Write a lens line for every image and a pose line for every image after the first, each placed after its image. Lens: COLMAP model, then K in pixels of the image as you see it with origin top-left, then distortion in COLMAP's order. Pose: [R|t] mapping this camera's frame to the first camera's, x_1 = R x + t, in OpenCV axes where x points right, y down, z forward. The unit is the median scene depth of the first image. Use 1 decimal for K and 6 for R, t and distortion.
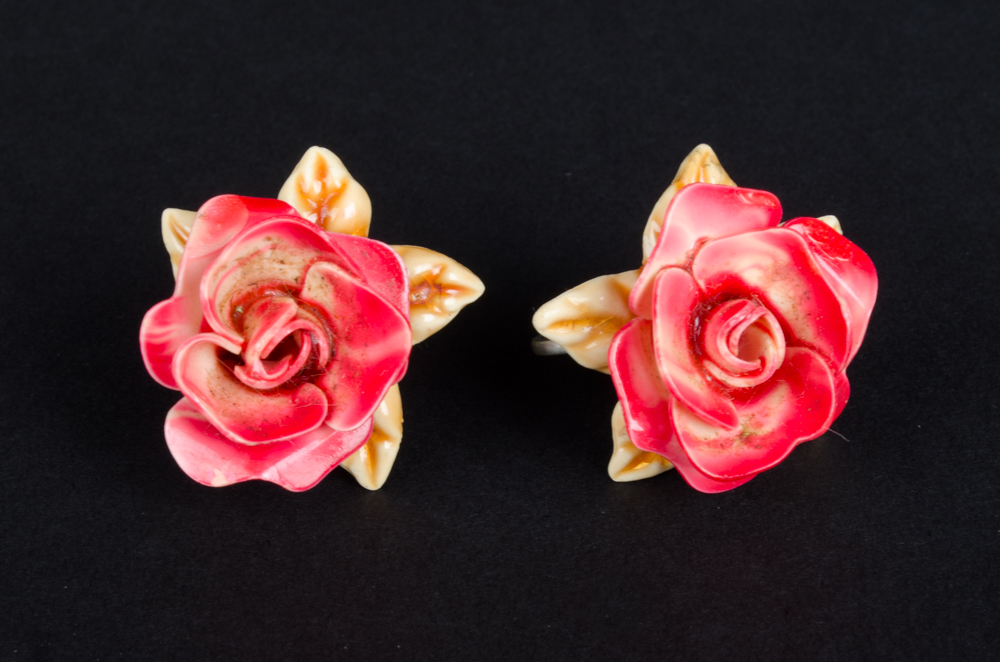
lens RADIAL K [[1983.8, 0, 500.9], [0, 1983.8, 329.9], [0, 0, 1]] dist [0.147676, 0.000000]
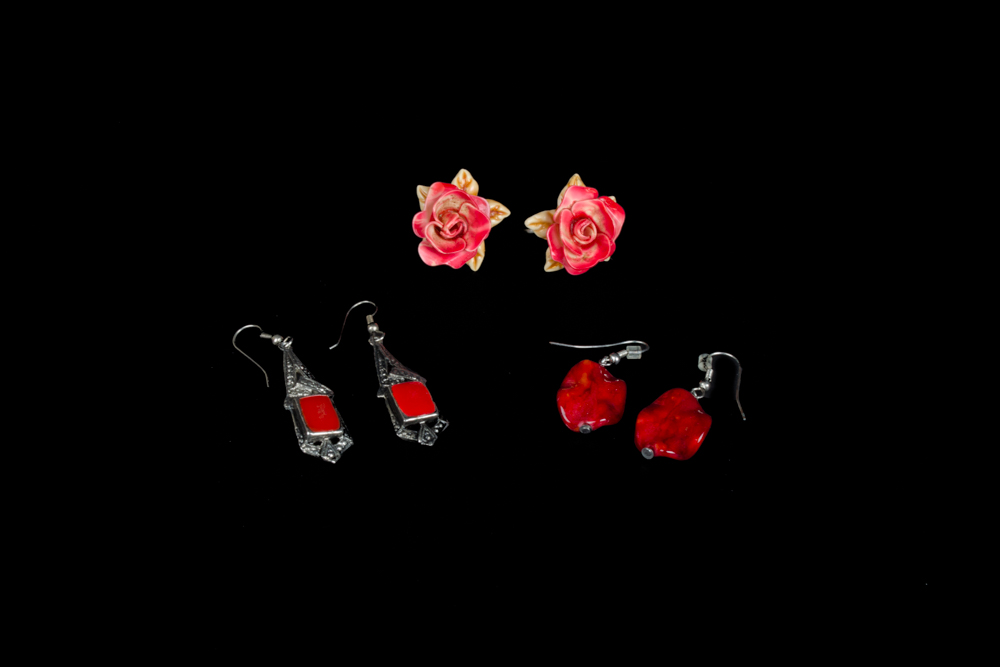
lens RADIAL K [[1707.5, 0, 499.0], [0, 1707.5, 334.5], [0, 0, 1]] dist [0.043285, 0.000000]
pose [[0.997738, 0.041489, 0.052886, -0.179534], [-0.042812, 0.998791, 0.024140, 0.120884], [-0.051821, -0.026350, 0.998309, -1.986553]]
